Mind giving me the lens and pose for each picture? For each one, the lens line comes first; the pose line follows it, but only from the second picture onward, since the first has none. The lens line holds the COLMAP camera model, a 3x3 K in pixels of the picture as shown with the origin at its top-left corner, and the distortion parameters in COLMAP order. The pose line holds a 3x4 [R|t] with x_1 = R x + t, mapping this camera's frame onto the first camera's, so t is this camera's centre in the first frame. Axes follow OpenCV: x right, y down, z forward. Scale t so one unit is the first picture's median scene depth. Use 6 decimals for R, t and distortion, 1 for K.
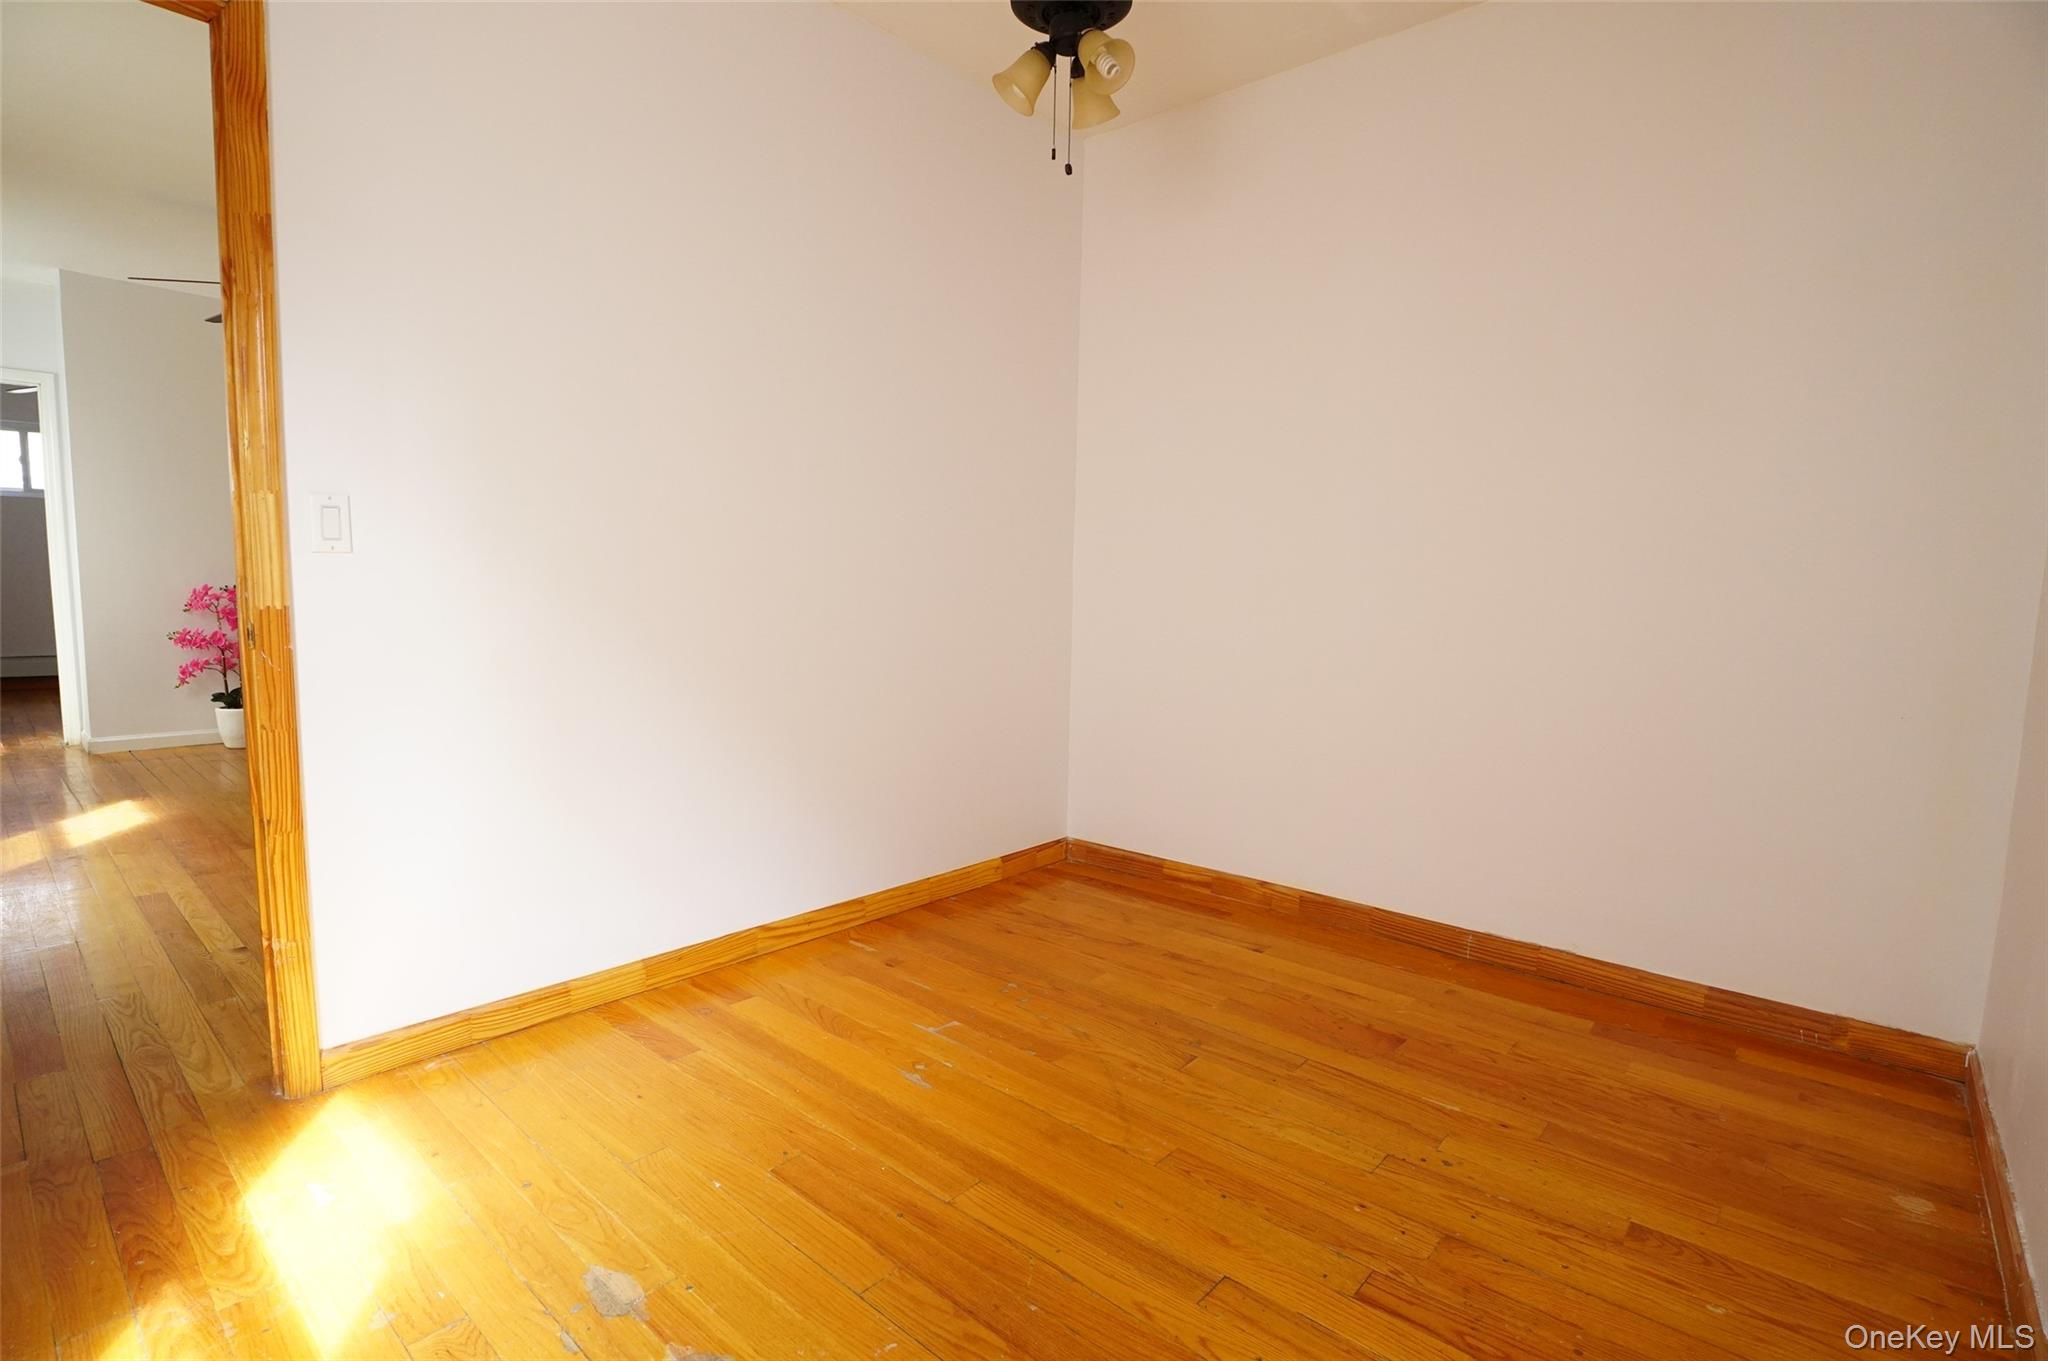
lens RADIAL K [[988.7, 0, 1011.1], [0, 988.7, 682.8], [0, 0, 1]] dist [-0.046644, 0.011562]
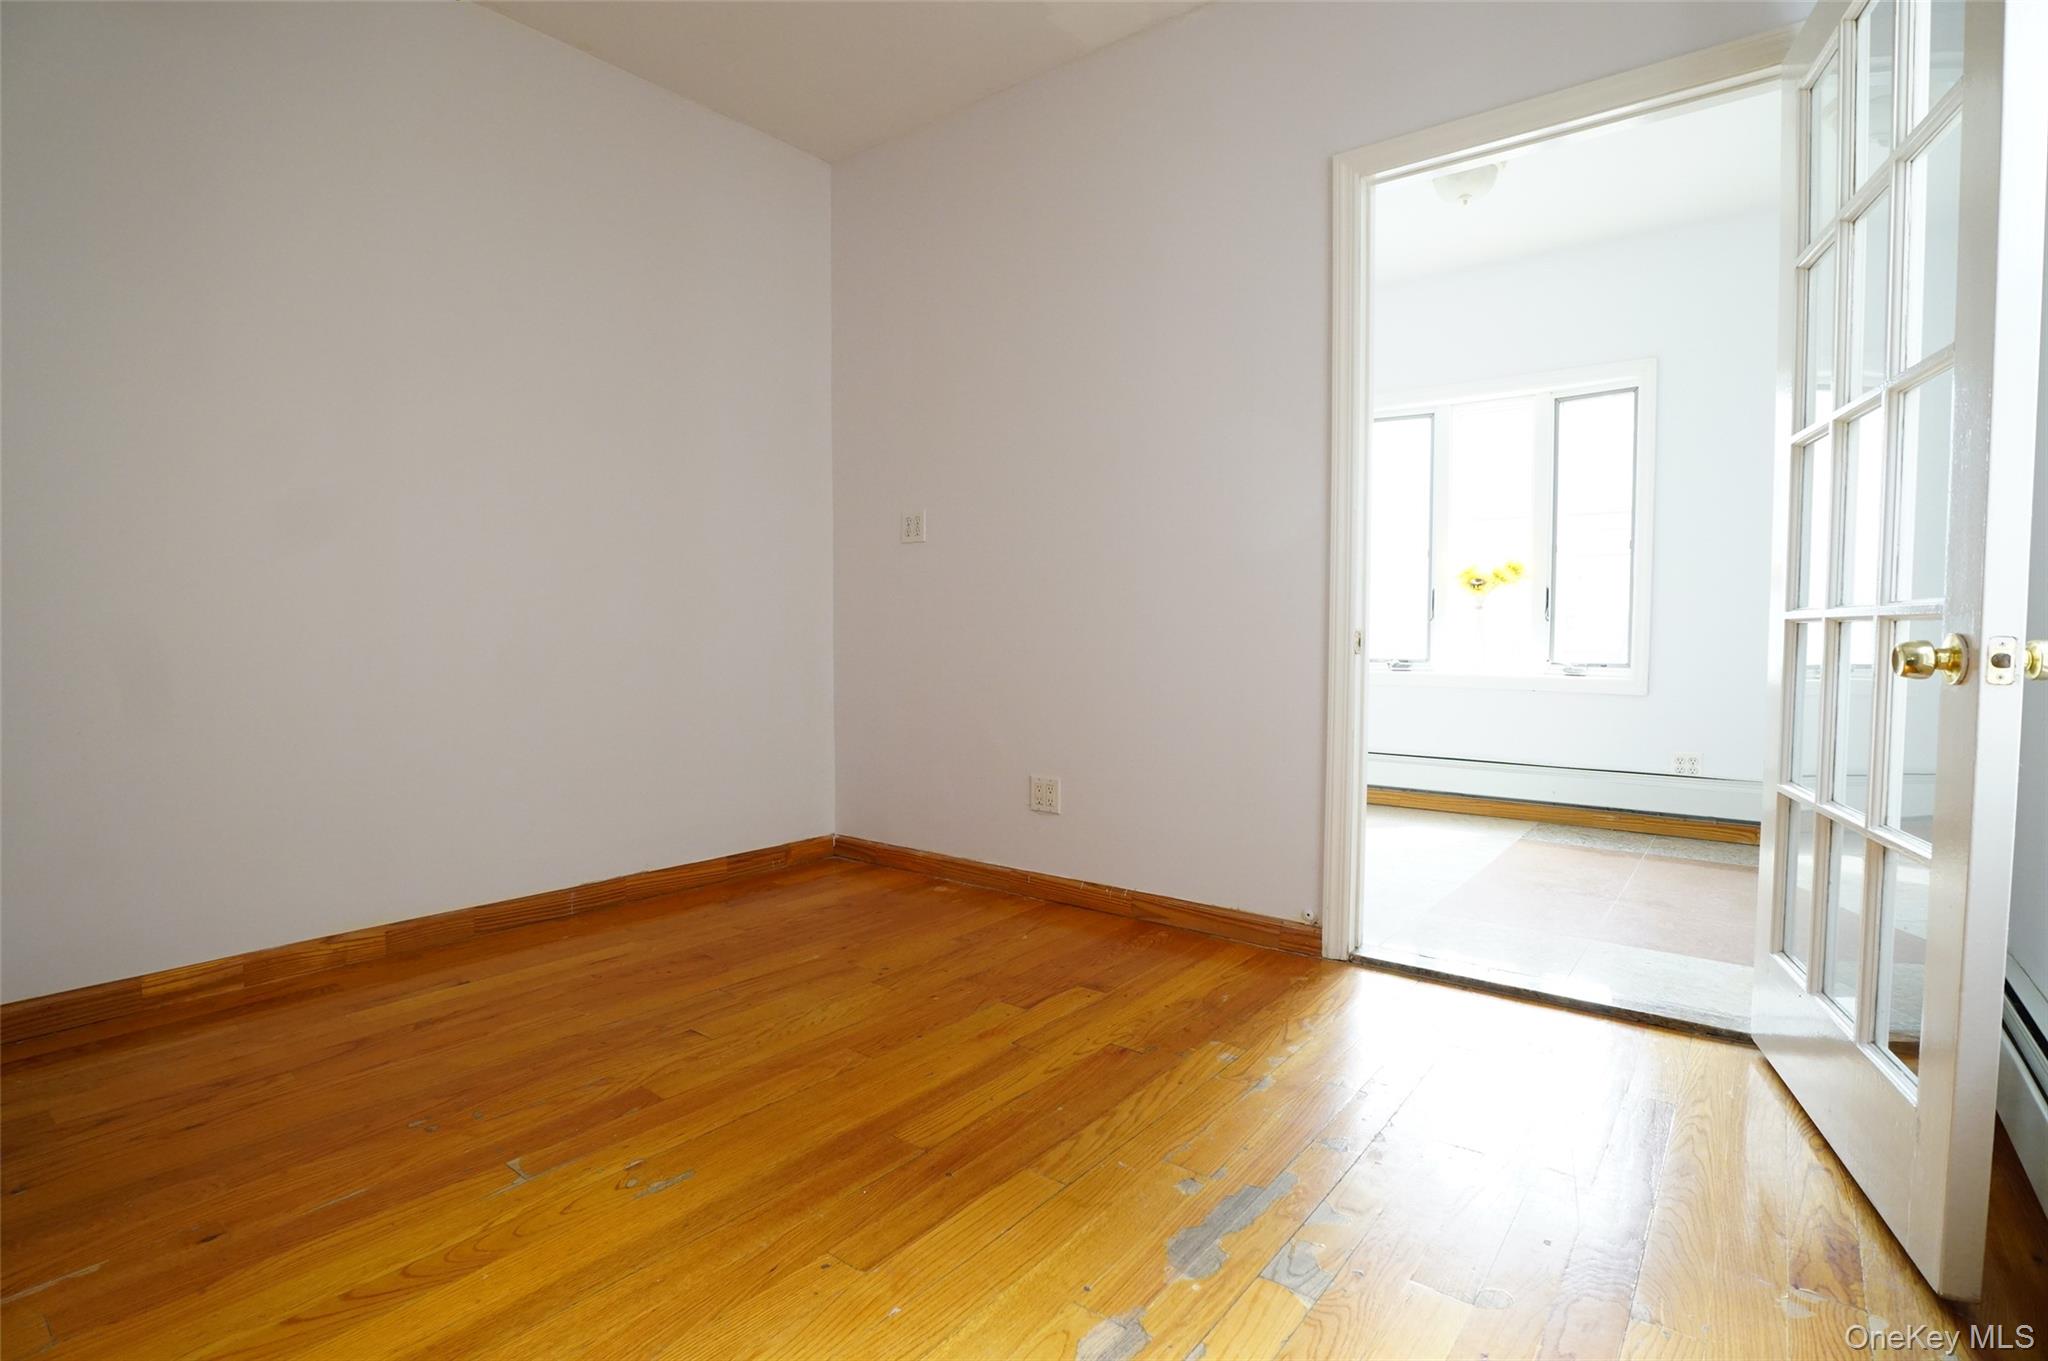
lens RADIAL K [[988.7, 0, 1011.1], [0, 988.7, 682.8], [0, 0, 1]] dist [-0.046644, 0.011562]
pose [[-0.056410, -0.071448, 0.995848, -0.793189], [0.102558, 0.991745, 0.076963, -0.005050], [-0.993126, 0.106474, -0.048617, 0.705844]]
